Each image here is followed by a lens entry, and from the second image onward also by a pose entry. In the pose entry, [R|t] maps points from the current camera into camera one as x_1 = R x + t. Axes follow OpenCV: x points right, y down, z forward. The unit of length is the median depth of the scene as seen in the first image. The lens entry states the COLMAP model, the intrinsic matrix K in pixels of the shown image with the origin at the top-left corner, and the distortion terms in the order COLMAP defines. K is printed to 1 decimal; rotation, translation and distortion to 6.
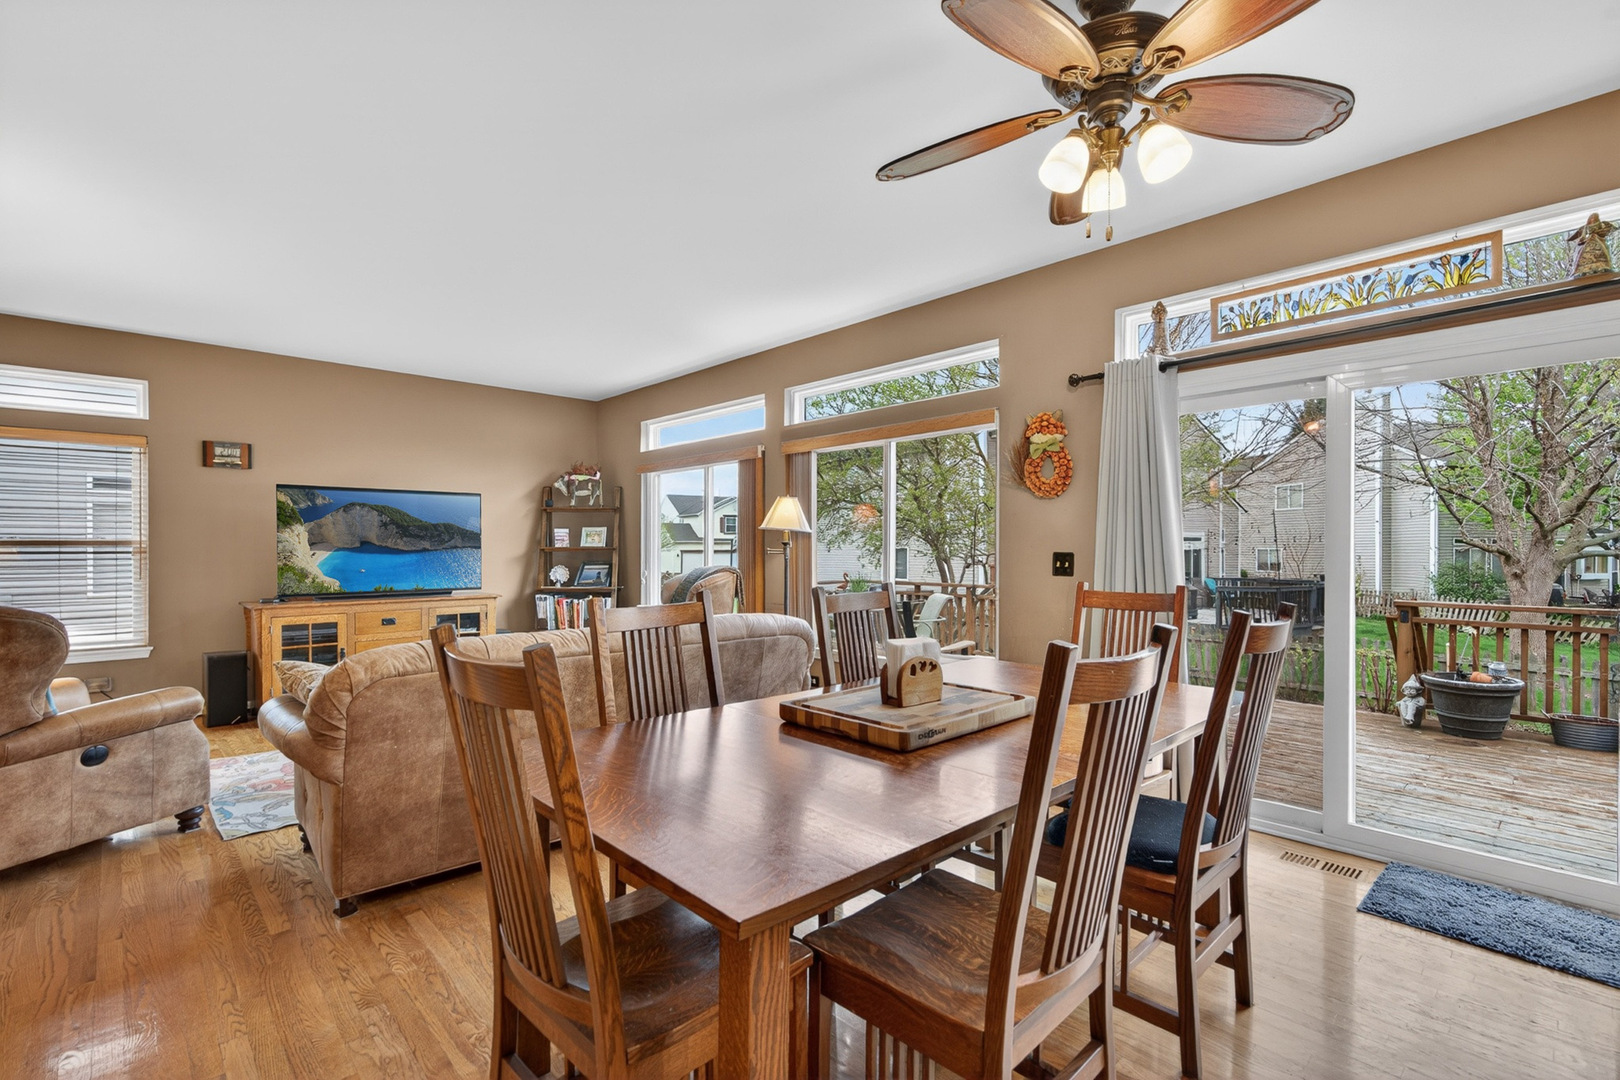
lens RADIAL K [[725.2, 0, 801.3], [0, 725.2, 541.3], [0, 0, 1]] dist [-0.000500, 0.000148]
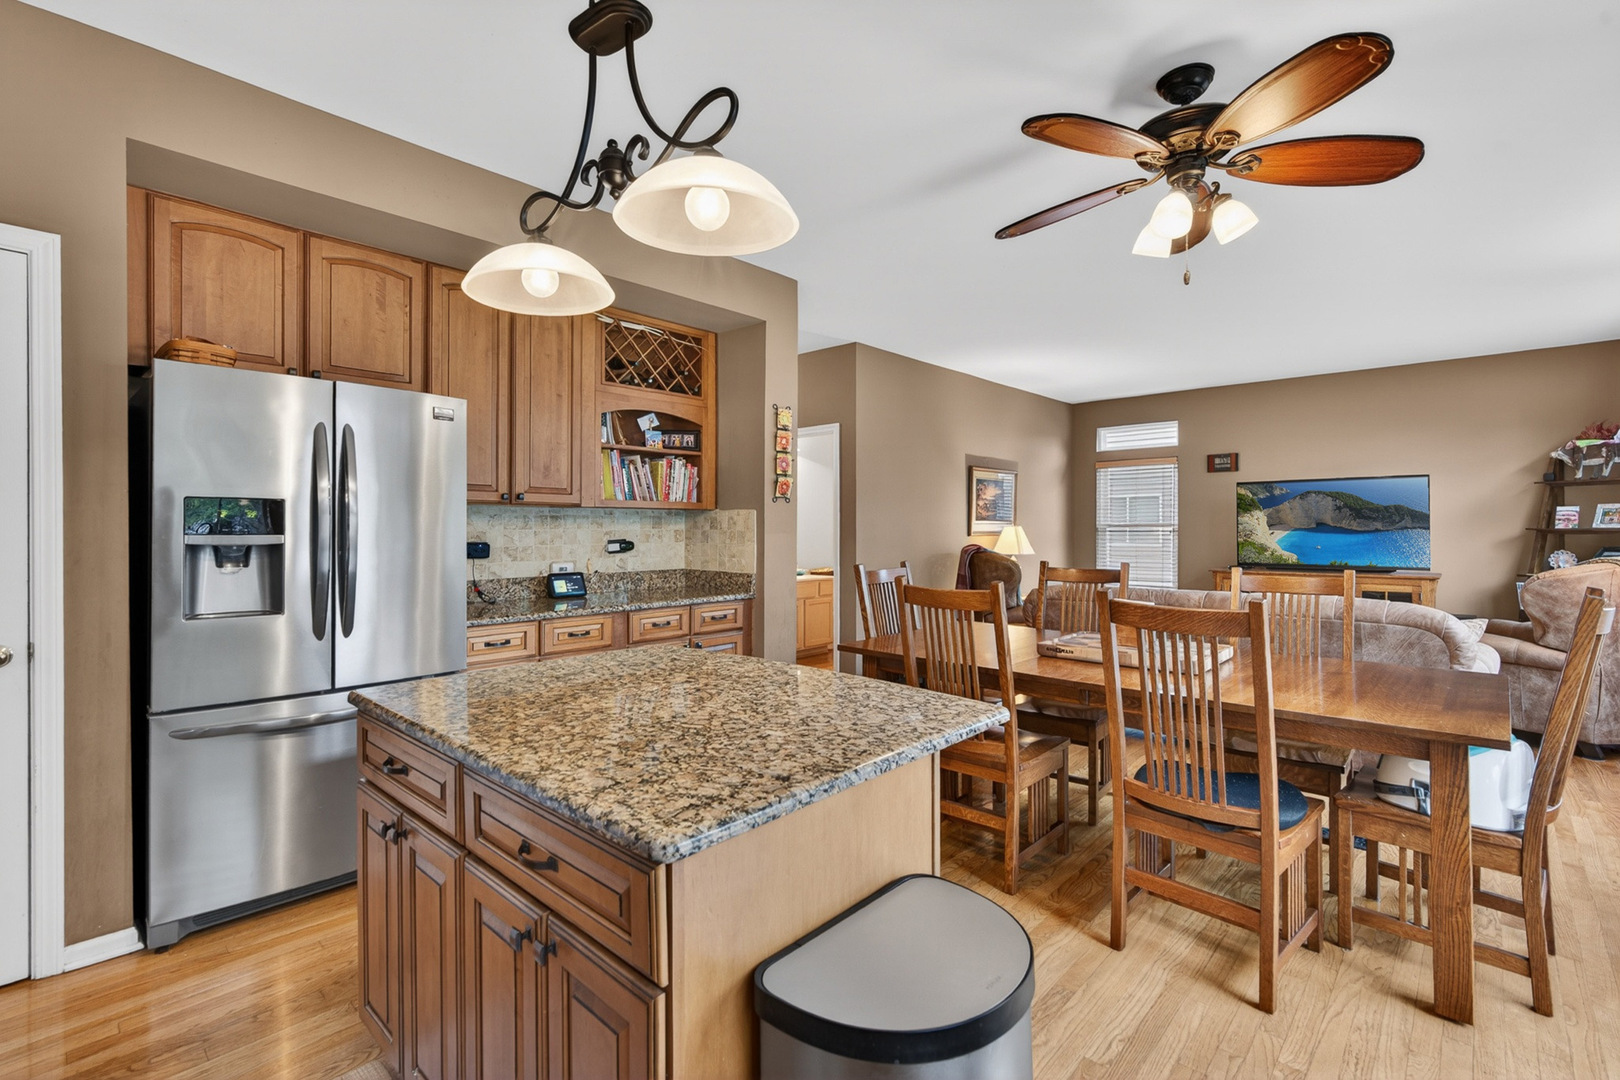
lens RADIAL K [[725.2, 0, 811.1], [0, 725.2, 536.6], [0, 0, 1]] dist [-0.000500, 0.000148]
pose [[0.076976, 0.015667, -0.996910, 0.611343], [0.010789, 0.999805, 0.016546, -0.006991], [0.996975, -0.012029, 0.076792, 0.086866]]
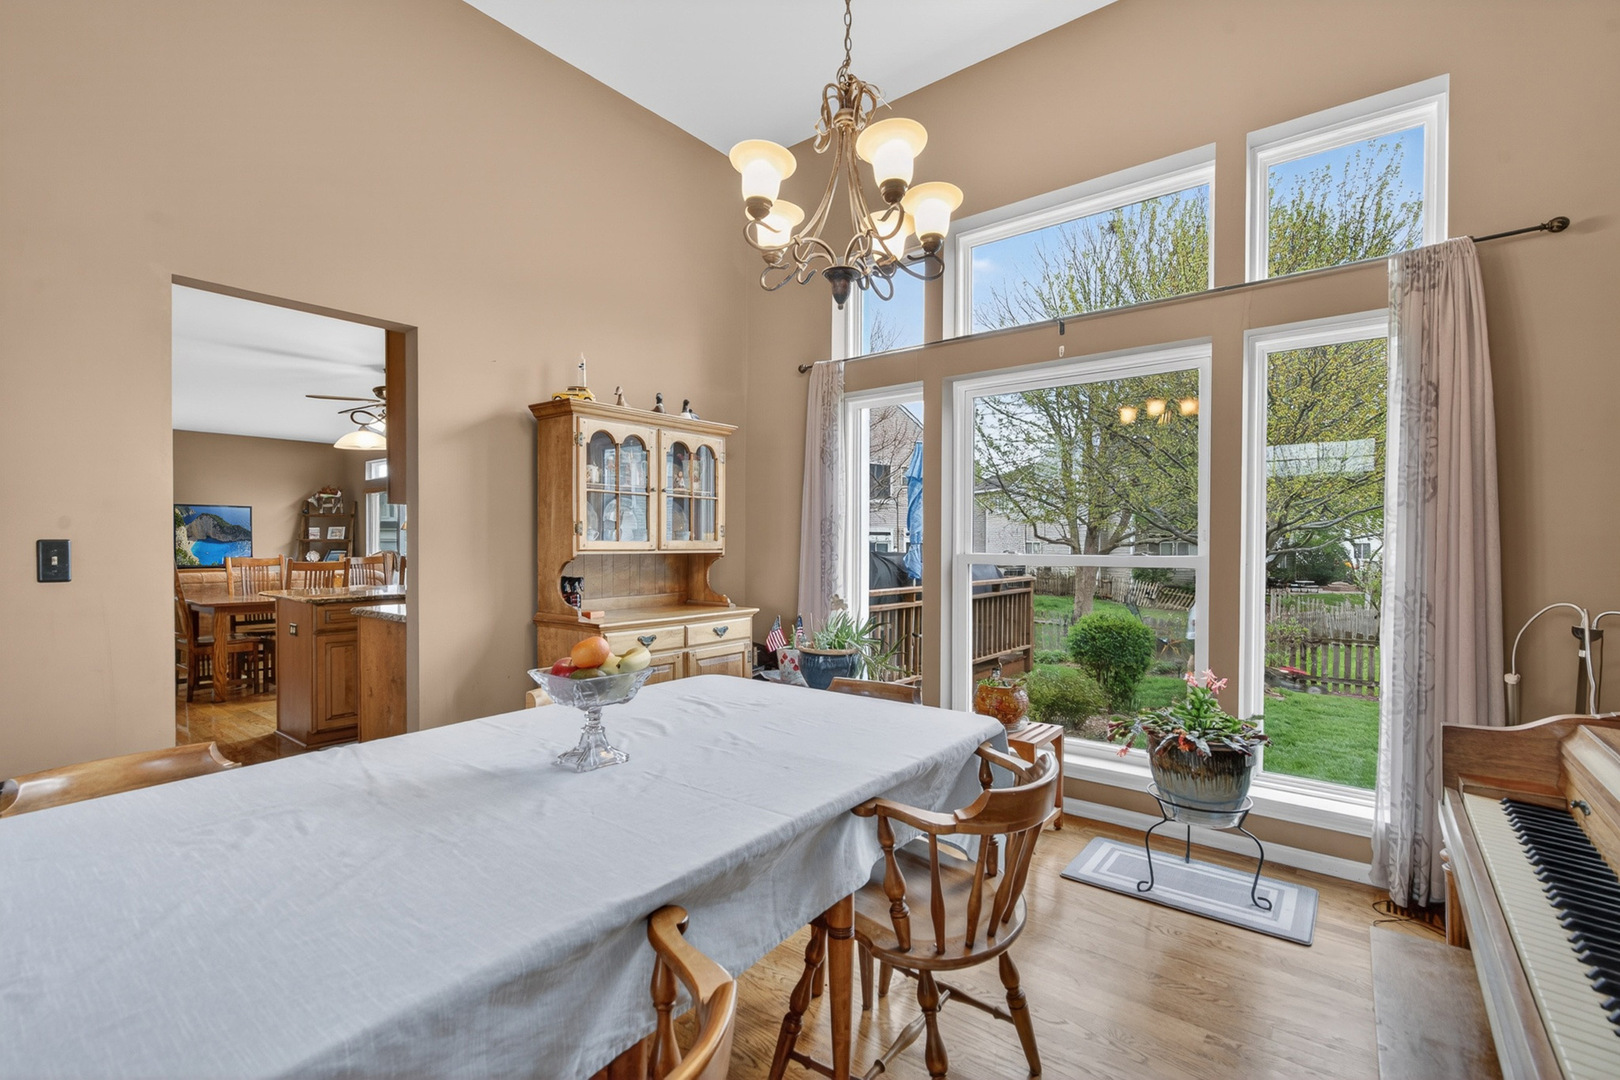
lens RADIAL K [[752.9, 0, 808.6], [0, 752.9, 549.5], [0, 0, 1]] dist [-0.002148, -0.000061]
pose [[0.989237, 0.001565, 0.146315, 0.685577], [-0.003982, 0.999860, 0.016223, -0.001024], [-0.146269, -0.016631, 0.989105, -1.076998]]
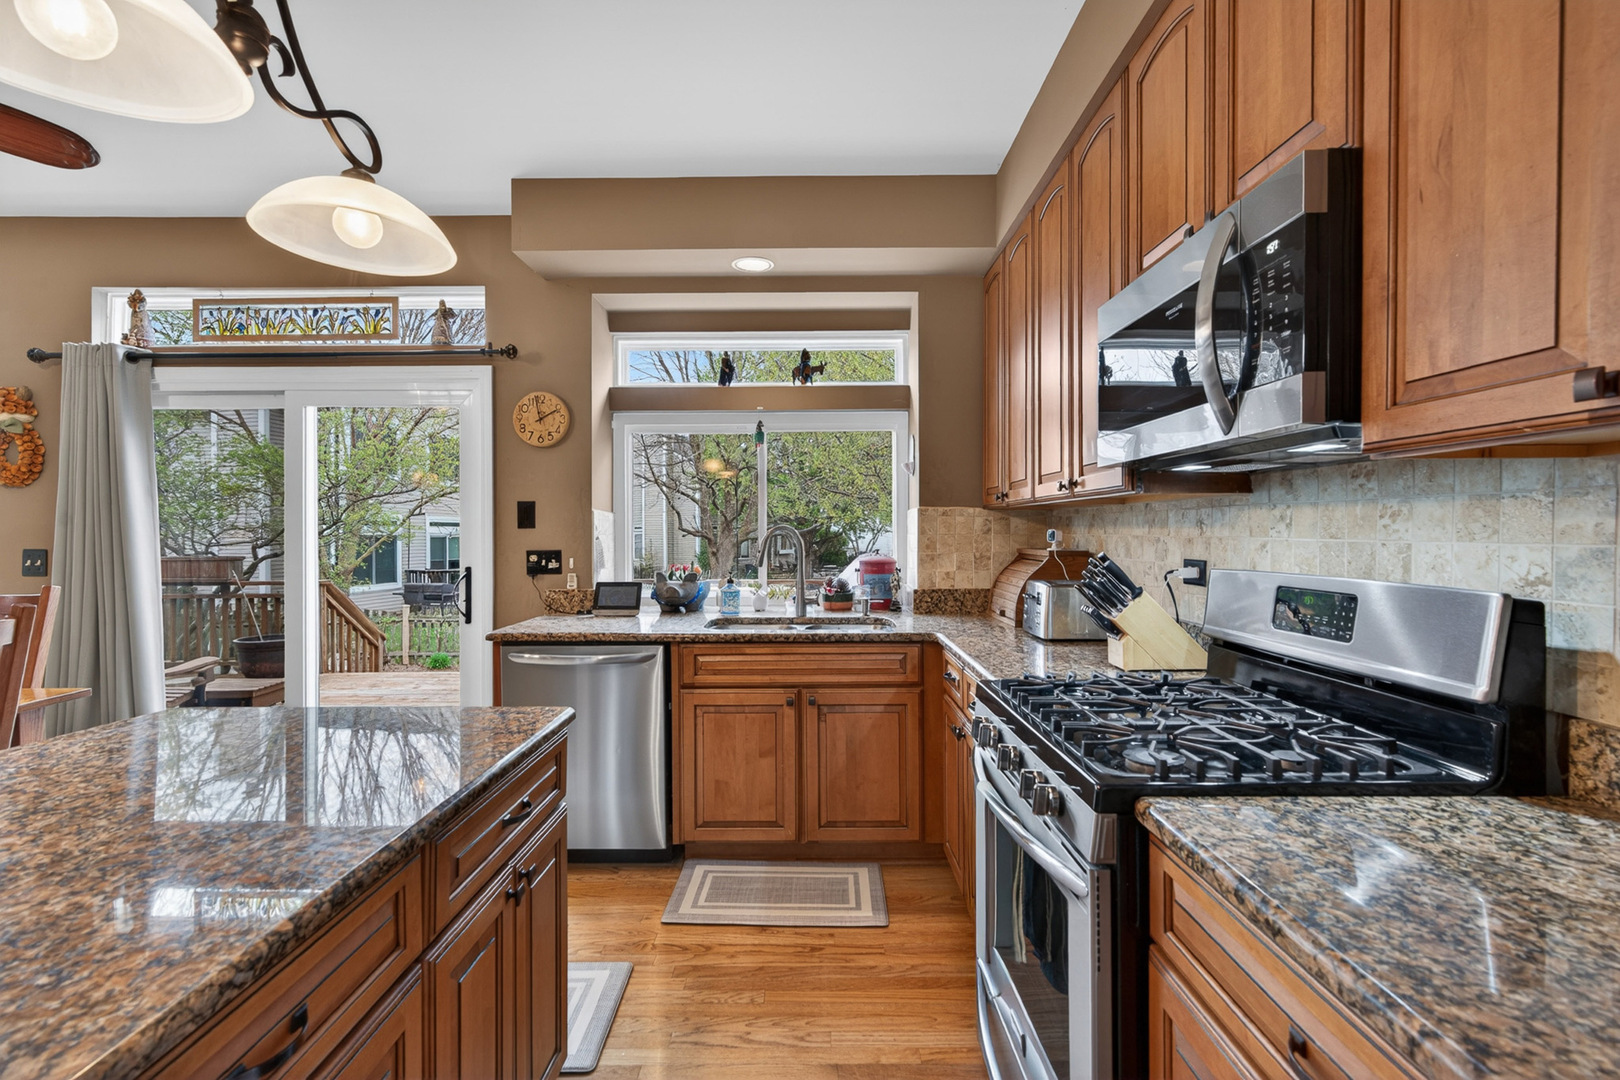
lens RADIAL K [[725.2, 0, 808.1], [0, 725.2, 528.3], [0, 0, 1]] dist [-0.000500, 0.000148]
pose [[0.675755, 0.000912, 0.737126, 0.257439], [-0.002890, 0.999995, 0.001412, -0.010058], [-0.737121, -0.003084, 0.675754, -0.211016]]
